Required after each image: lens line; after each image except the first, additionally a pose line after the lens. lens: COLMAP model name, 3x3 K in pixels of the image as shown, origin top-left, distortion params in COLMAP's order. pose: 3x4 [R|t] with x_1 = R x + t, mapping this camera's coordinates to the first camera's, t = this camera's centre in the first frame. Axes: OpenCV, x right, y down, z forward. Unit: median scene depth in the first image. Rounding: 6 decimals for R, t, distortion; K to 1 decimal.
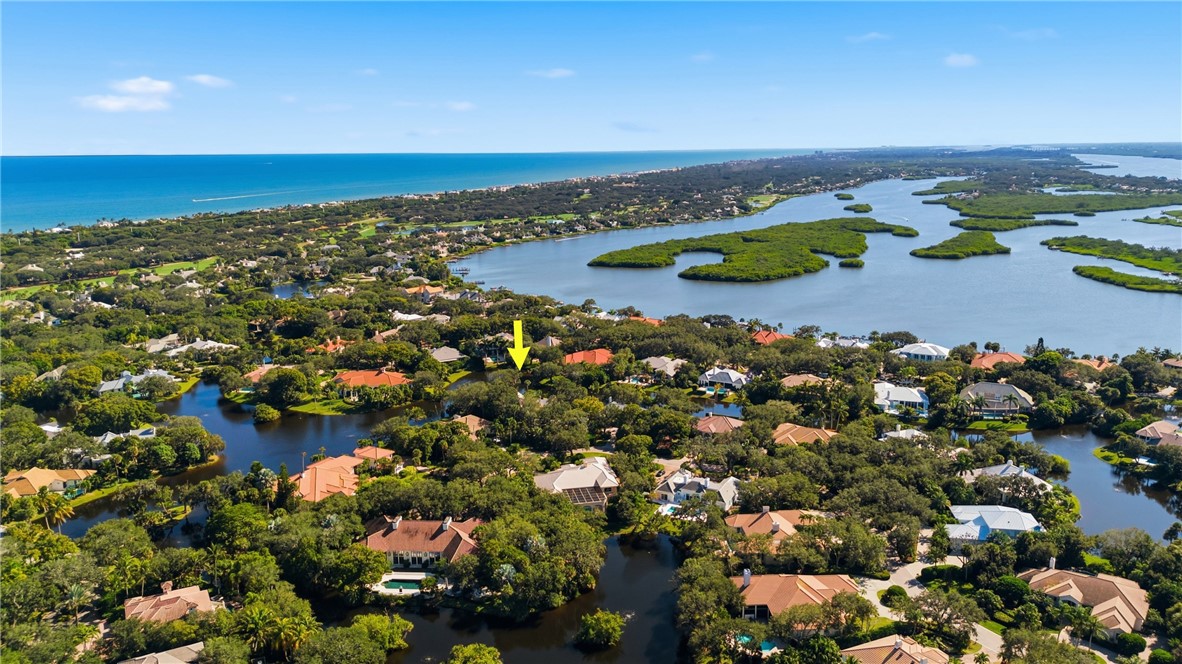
lens RADIAL K [[844.4, 0, 591.0], [0, 844.4, 332.0], [0, 0, 1]] dist [0.092445, -0.117911]
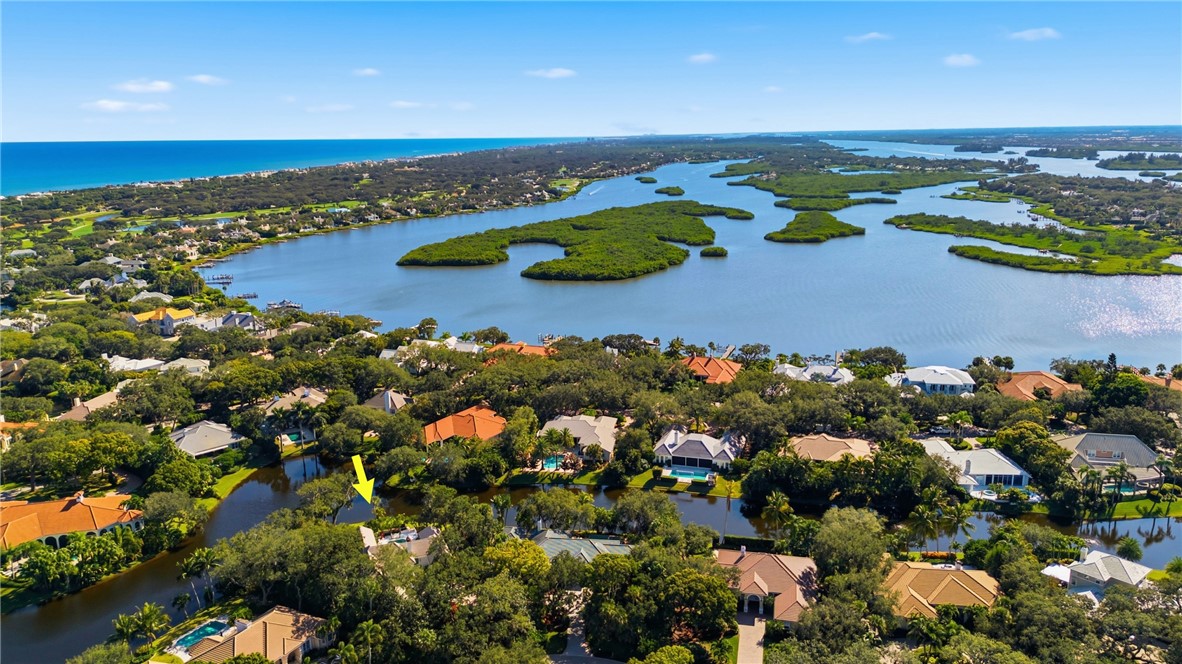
lens RADIAL K [[844.4, 0, 591.0], [0, 844.4, 332.0], [0, 0, 1]] dist [0.092445, -0.117911]
pose [[0.965567, -0.059646, 0.253226, -0.030963], [0.056134, 0.998201, 0.021079, -0.022148], [-0.254027, -0.006138, 0.967178, 0.183900]]
